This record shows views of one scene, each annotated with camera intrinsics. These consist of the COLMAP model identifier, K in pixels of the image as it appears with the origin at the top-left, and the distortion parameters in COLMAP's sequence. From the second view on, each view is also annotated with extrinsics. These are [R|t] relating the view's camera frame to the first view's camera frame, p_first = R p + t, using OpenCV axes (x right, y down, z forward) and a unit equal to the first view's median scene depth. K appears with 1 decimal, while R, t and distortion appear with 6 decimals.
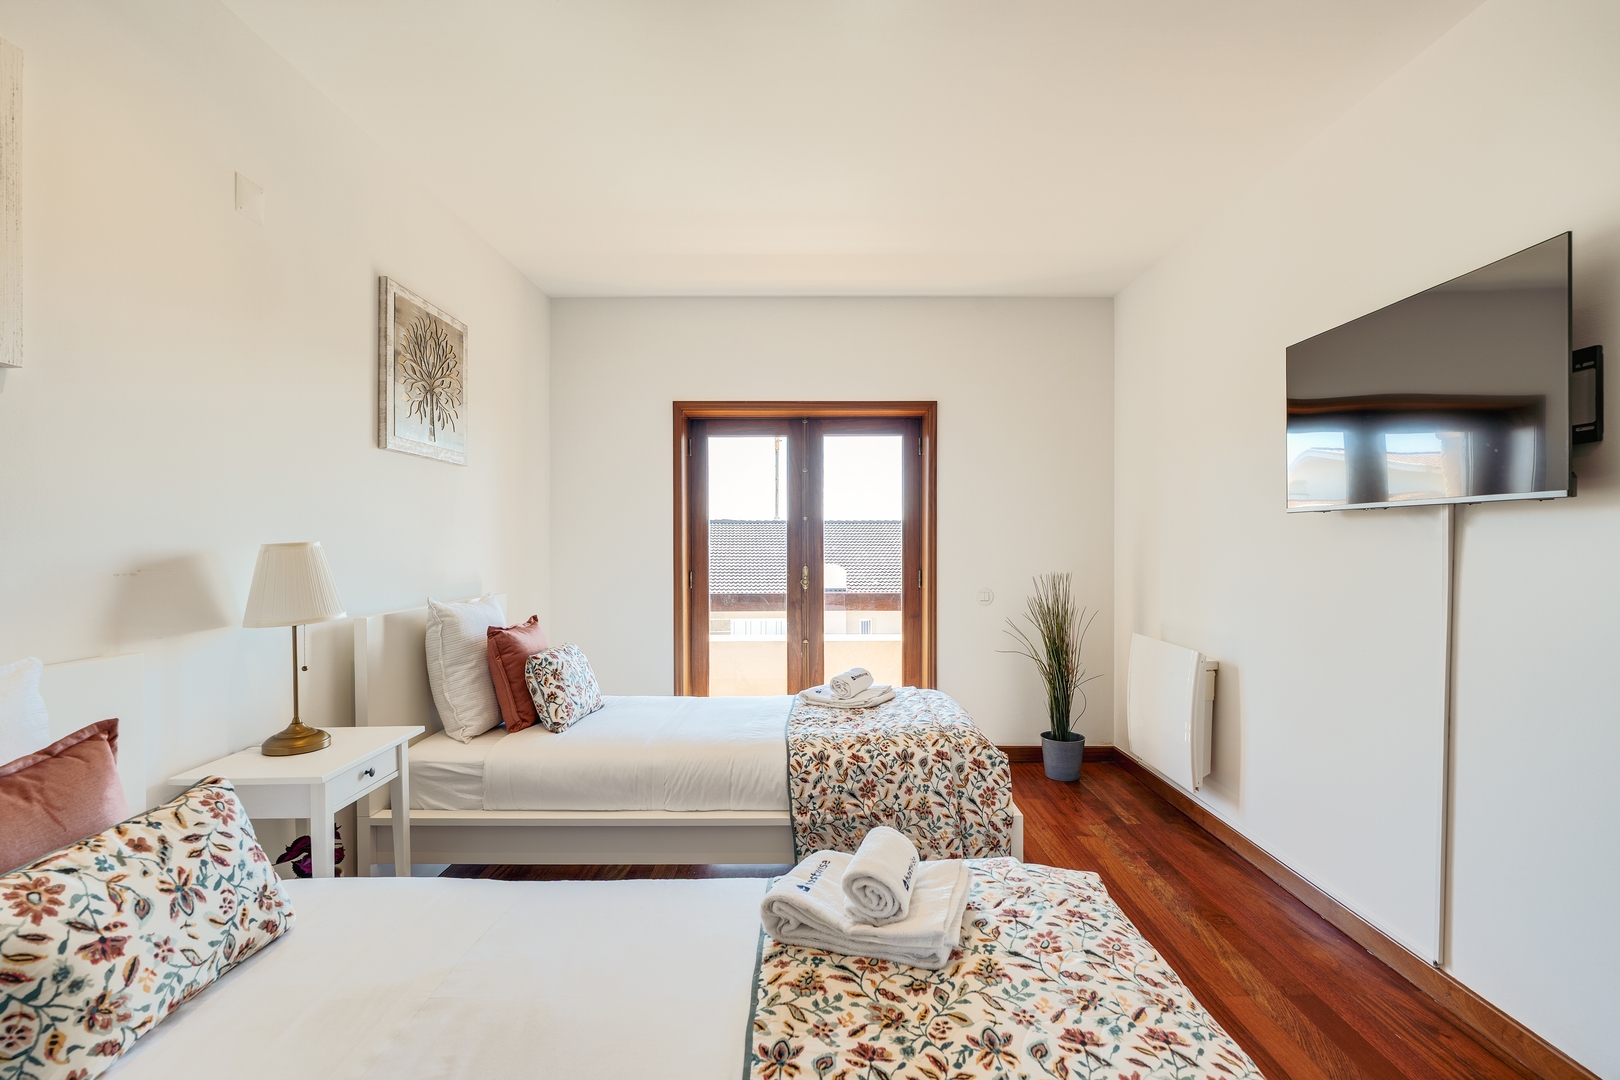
lens RADIAL K [[744.1, 0, 805.6], [0, 744.1, 543.2], [0, 0, 1]] dist [-0.004696, 0.003445]
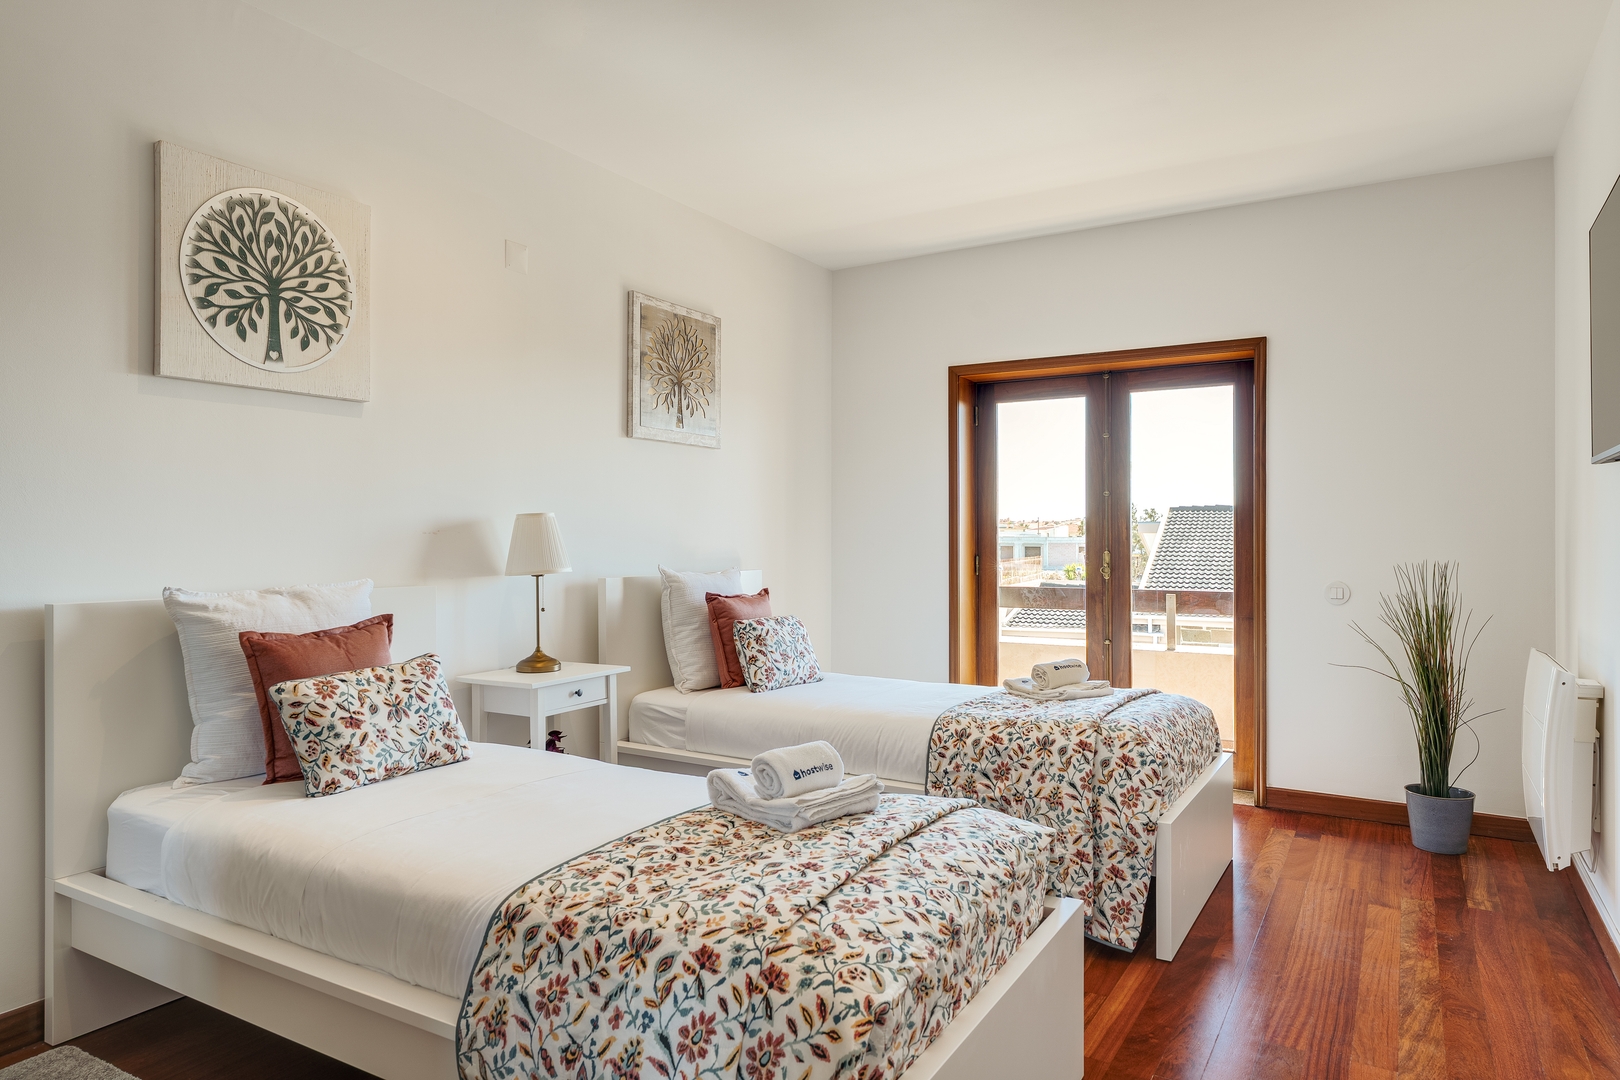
lens RADIAL K [[998.5, 0, 813.6], [0, 998.5, 540.0], [0, 0, 1]] dist [0.007592, 0.004291]
pose [[0.853979, 0.003771, -0.520294, 0.530540], [-0.005124, 0.999986, -0.001163, 0.037477], [0.520283, 0.003659, 0.853986, -0.208823]]
